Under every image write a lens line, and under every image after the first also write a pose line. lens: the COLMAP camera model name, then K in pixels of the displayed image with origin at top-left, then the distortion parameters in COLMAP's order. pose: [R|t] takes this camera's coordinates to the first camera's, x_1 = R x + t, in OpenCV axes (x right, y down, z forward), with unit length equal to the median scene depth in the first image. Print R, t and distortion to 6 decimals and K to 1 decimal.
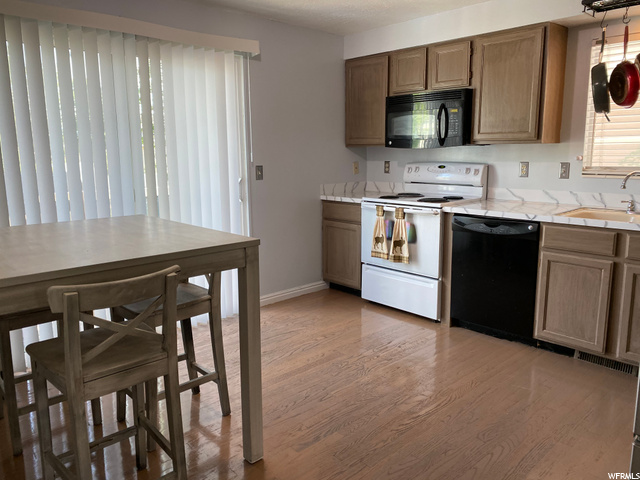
lens RADIAL K [[484.6, 0, 314.8], [0, 484.6, 236.2], [0, 0, 1]] dist [0.008426, -0.004715]
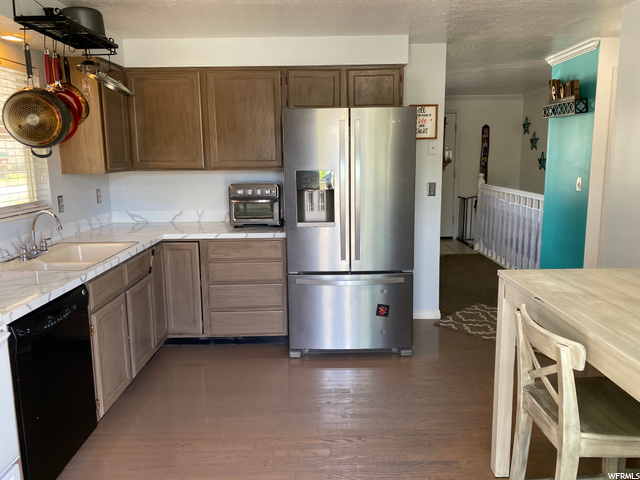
lens RADIAL K [[484.6, 0, 320.9], [0, 484.6, 235.5], [0, 0, 1]] dist [0.008426, -0.004715]
pose [[-0.749446, -0.089661, 0.655966, -0.284068], [0.132781, 0.950301, 0.281596, -0.229877], [-0.648614, 0.298141, -0.700294, 1.081402]]
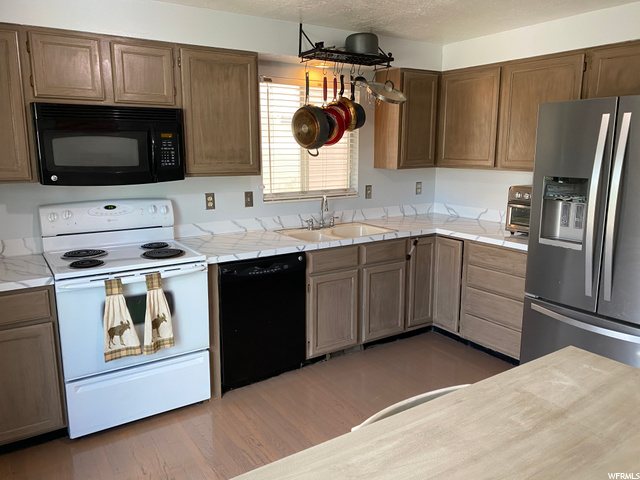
lens RADIAL K [[484.6, 0, 320.7], [0, 484.6, 241.4], [0, 0, 1]] dist [0.008426, -0.004715]
pose [[0.152712, -0.179045, 0.971917, -0.460799], [0.170159, 0.973528, 0.152606, -0.172485], [-0.973512, 0.142075, 0.179136, 0.655867]]
